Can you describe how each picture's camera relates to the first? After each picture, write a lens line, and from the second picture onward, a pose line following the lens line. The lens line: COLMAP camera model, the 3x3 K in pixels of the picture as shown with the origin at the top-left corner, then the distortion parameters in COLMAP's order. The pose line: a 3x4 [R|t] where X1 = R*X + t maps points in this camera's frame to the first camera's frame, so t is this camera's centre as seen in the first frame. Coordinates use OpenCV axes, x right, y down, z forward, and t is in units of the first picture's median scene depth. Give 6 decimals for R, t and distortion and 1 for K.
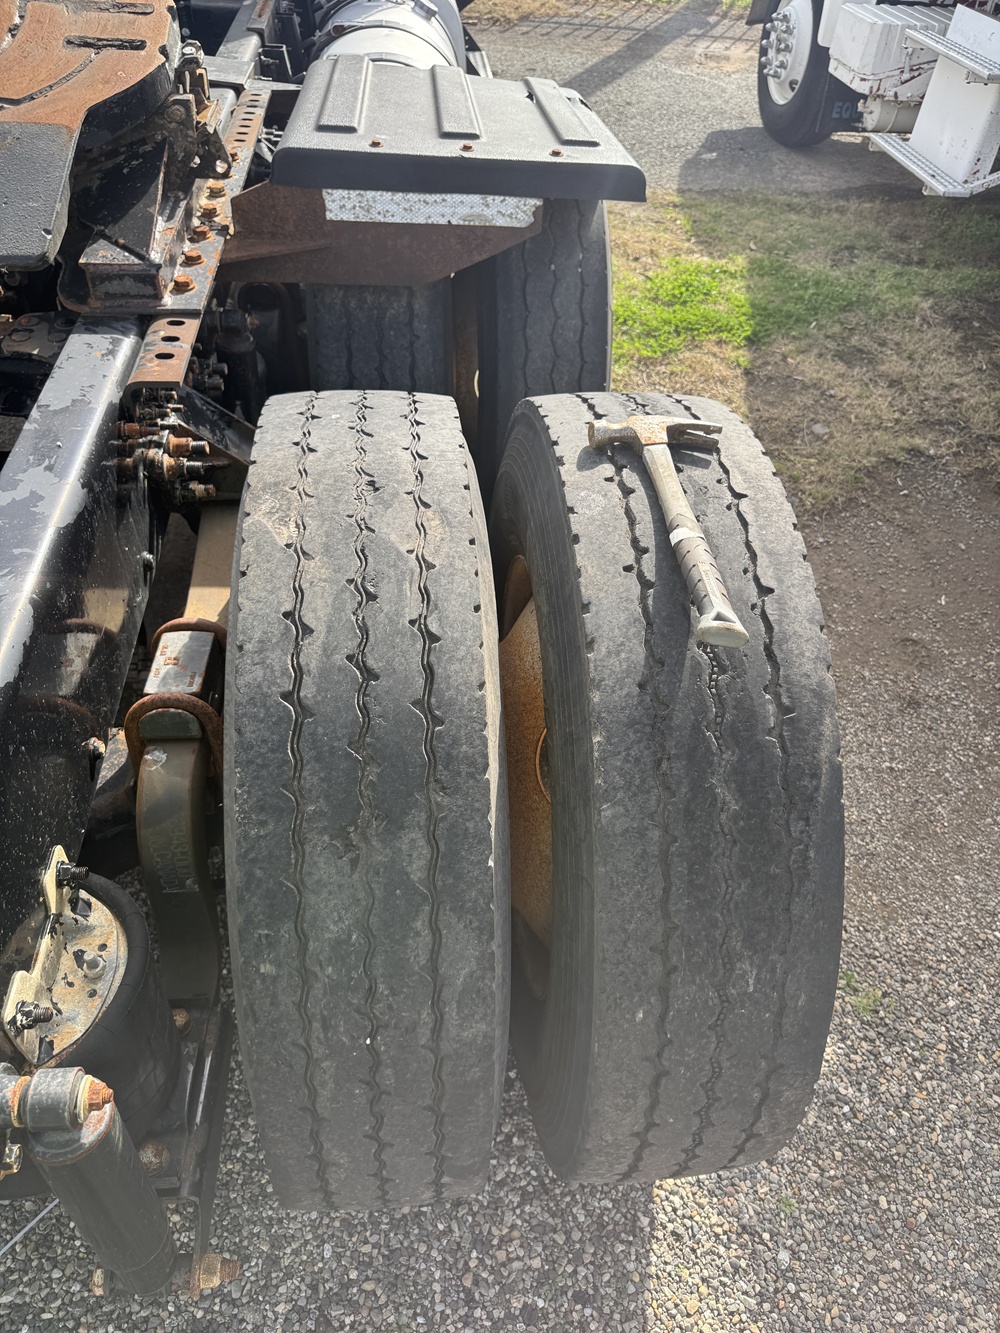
lens RADIAL K [[961.1, 0, 500.0], [0, 961.1, 666.5], [0, 0, 1]] dist [0.002749, -0.024504]
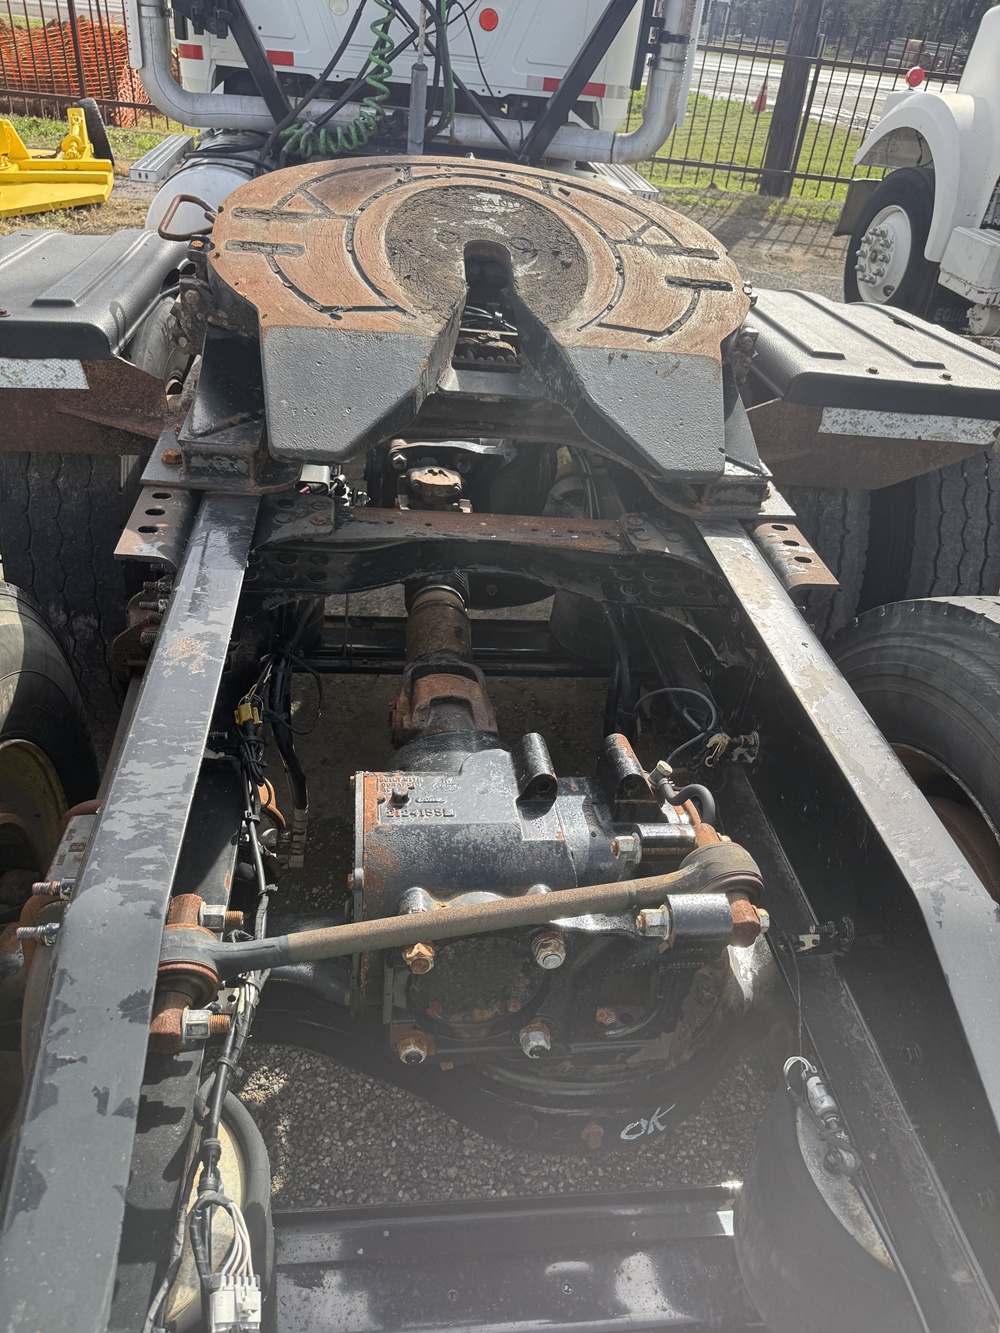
lens RADIAL K [[961.1, 0, 500.0], [0, 961.1, 666.5], [0, 0, 1]] dist [0.002749, -0.024504]
pose [[0.998639, 0.023086, 0.046777, -0.527450], [-0.016155, 0.989520, -0.143487, -0.027219], [-0.049600, 0.142536, 0.988546, -0.039631]]
